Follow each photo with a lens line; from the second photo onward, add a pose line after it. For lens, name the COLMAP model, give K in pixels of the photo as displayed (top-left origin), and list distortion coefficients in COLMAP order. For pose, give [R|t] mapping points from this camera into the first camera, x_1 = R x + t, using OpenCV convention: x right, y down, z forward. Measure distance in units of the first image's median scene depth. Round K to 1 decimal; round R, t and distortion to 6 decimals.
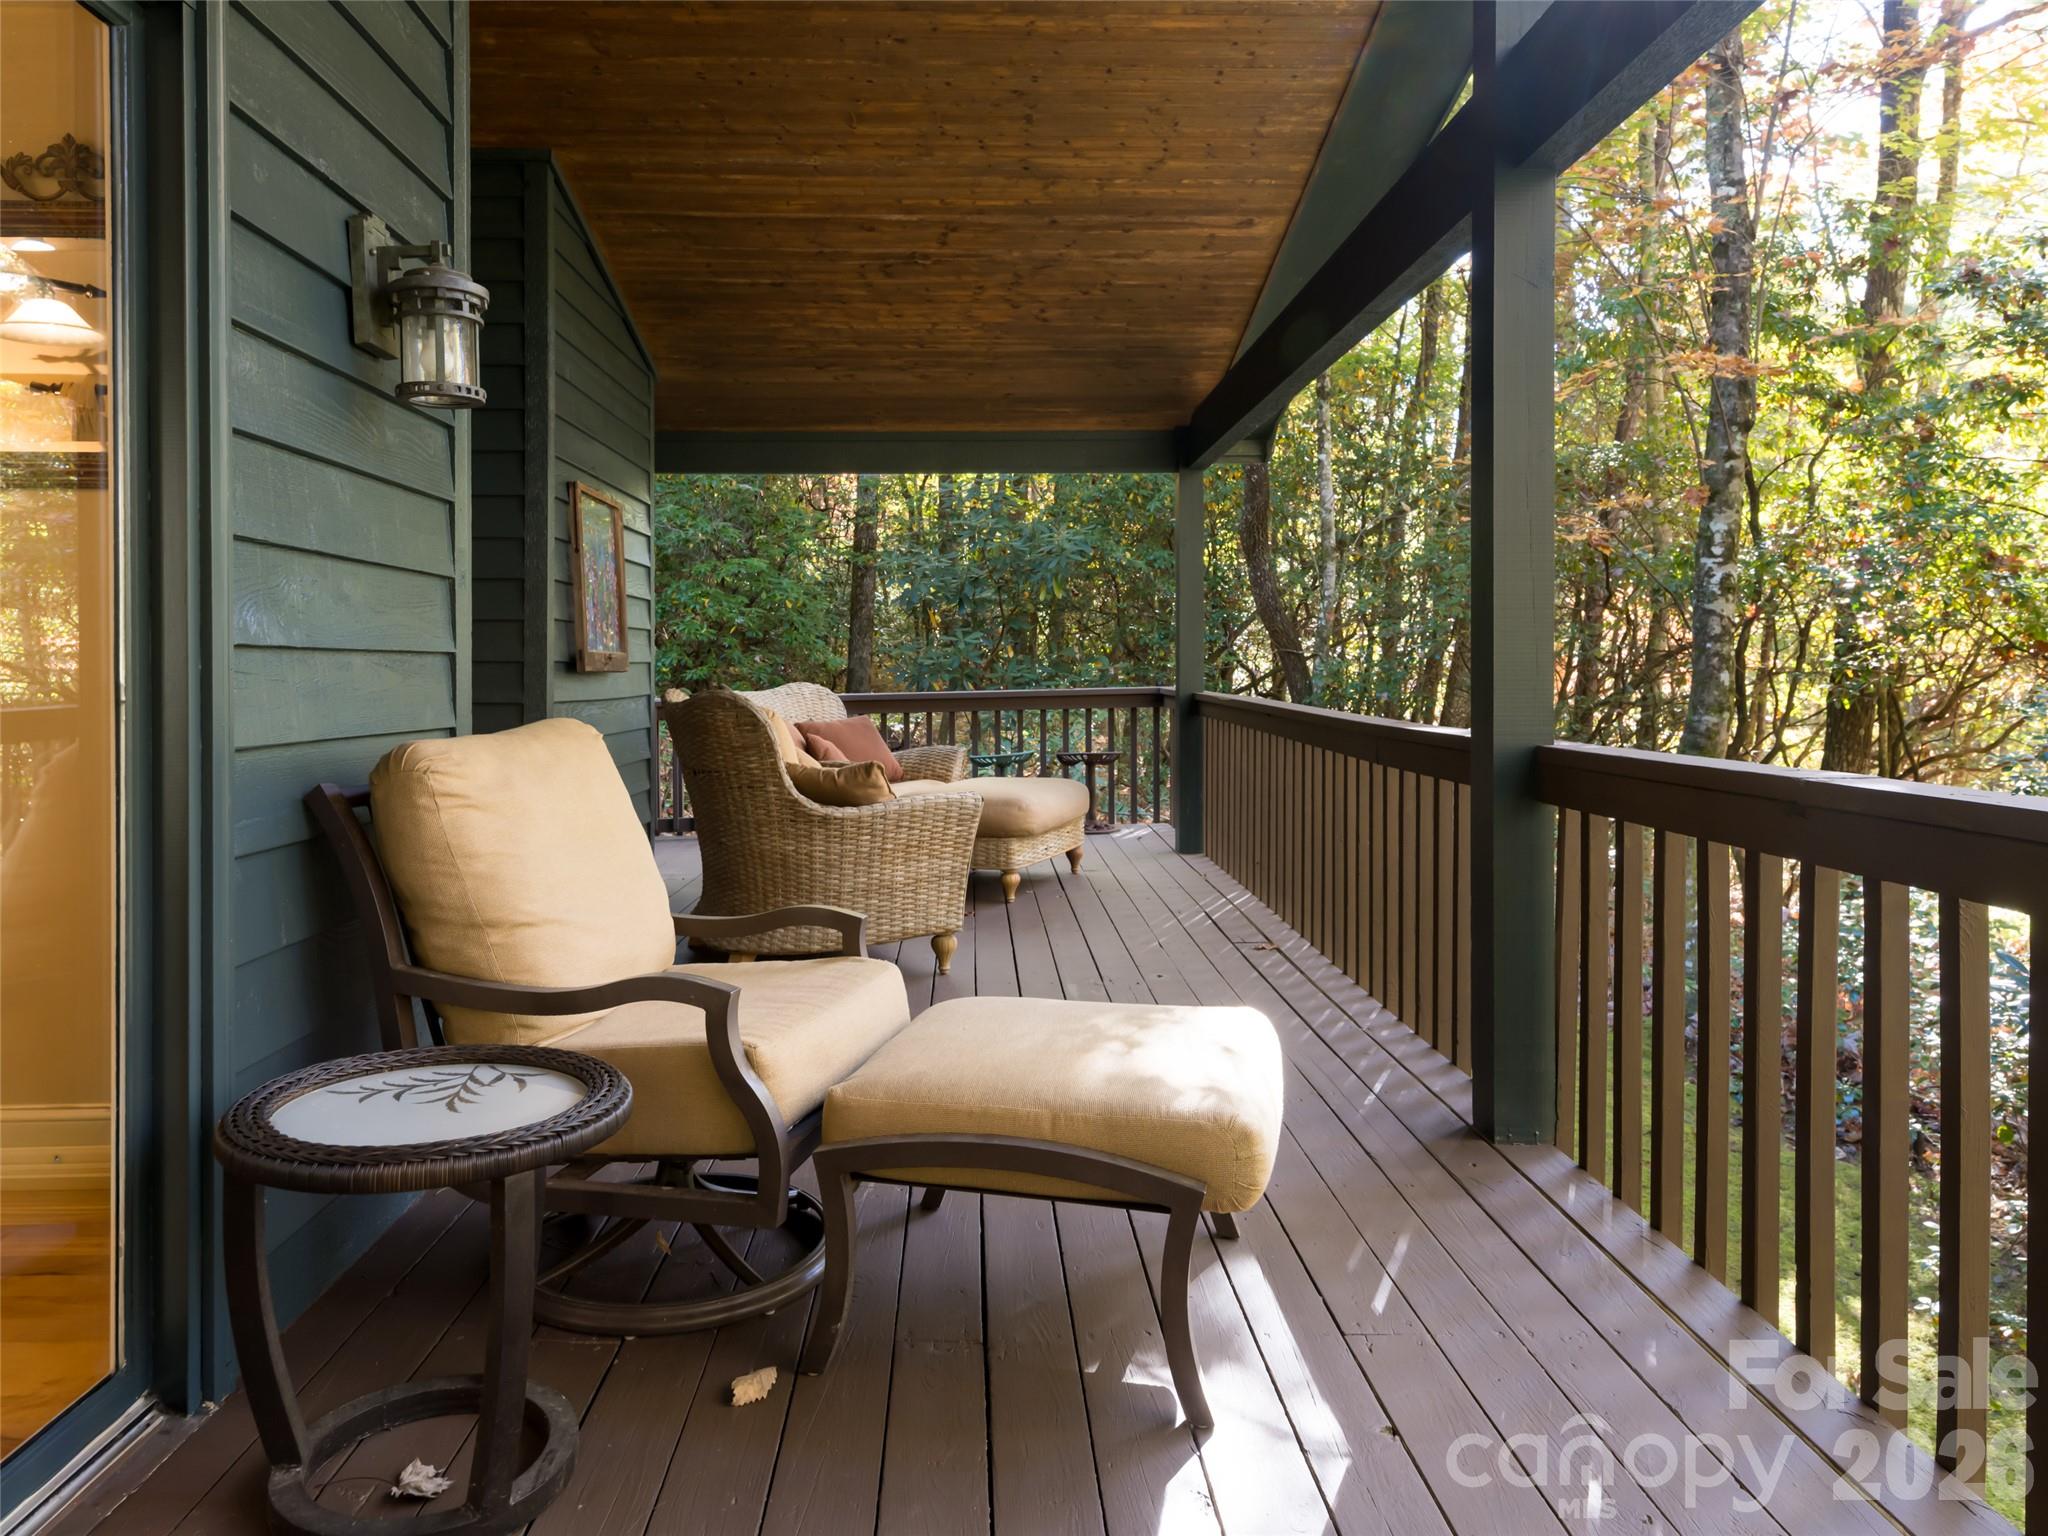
lens RADIAL K [[1381.6, 0, 1022.9], [0, 1381.6, 764.4], [0, 0, 1]] dist [0.002257, 0.001447]
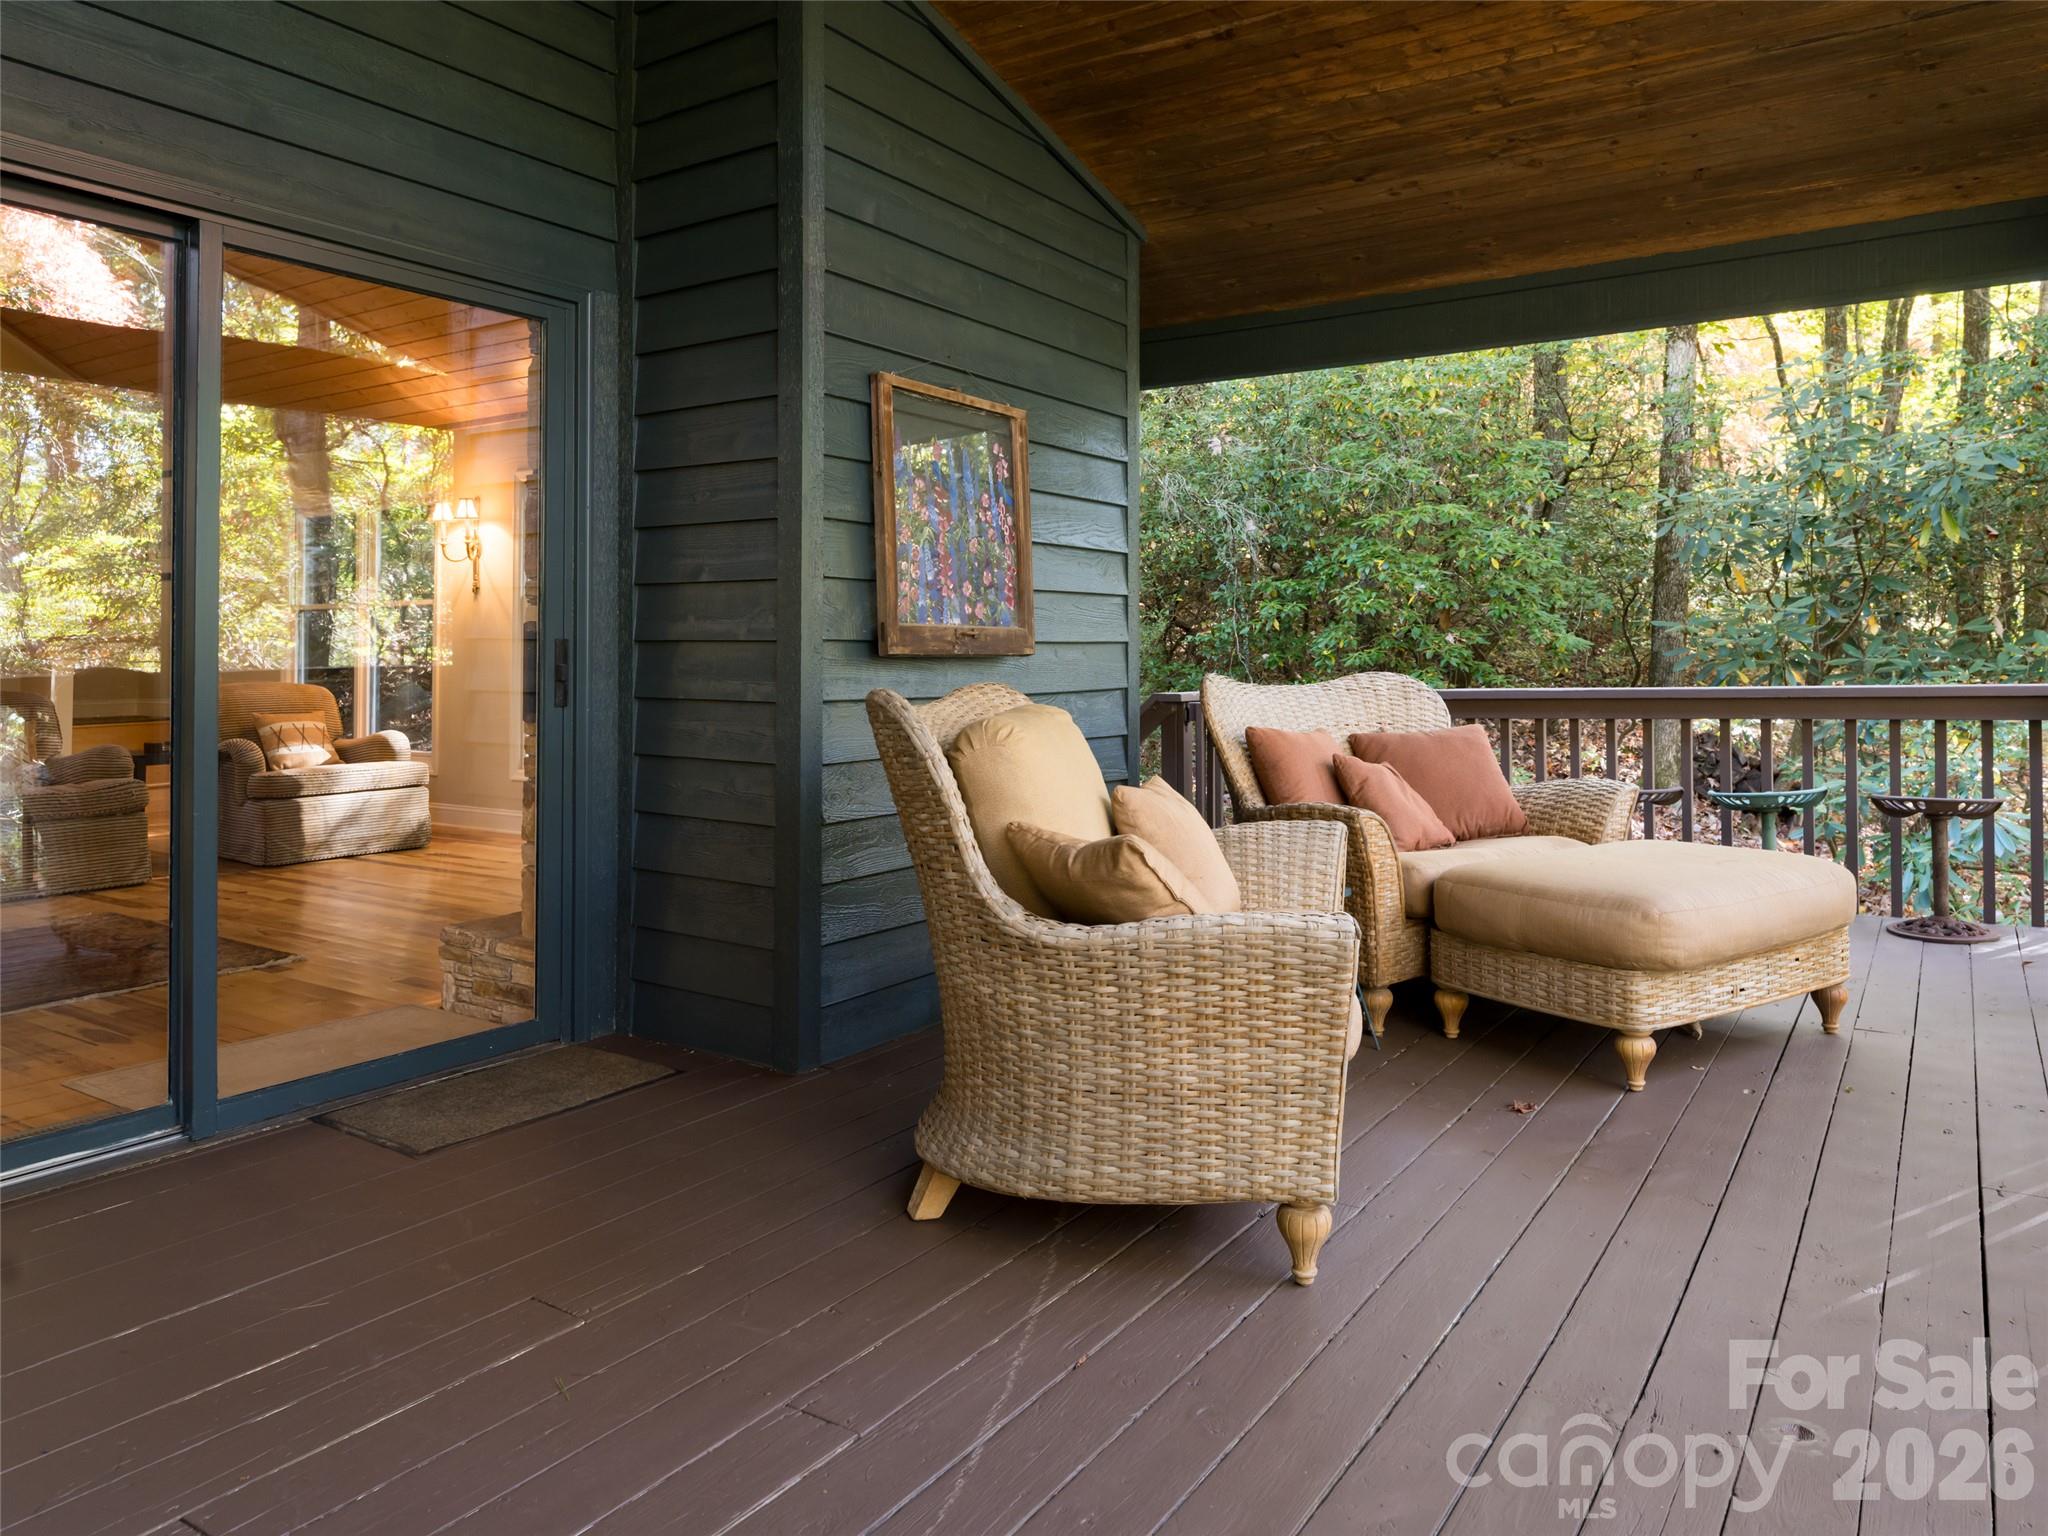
lens RADIAL K [[1381.6, 0, 1085.1], [0, 1381.6, 671.3], [0, 0, 1]] dist [0.002257, 0.001447]
pose [[0.815942, 0.007806, -0.578082, 0.120989], [-0.039701, 0.998305, -0.042555, -0.028904], [0.576770, 0.057673, 0.814868, 0.427135]]
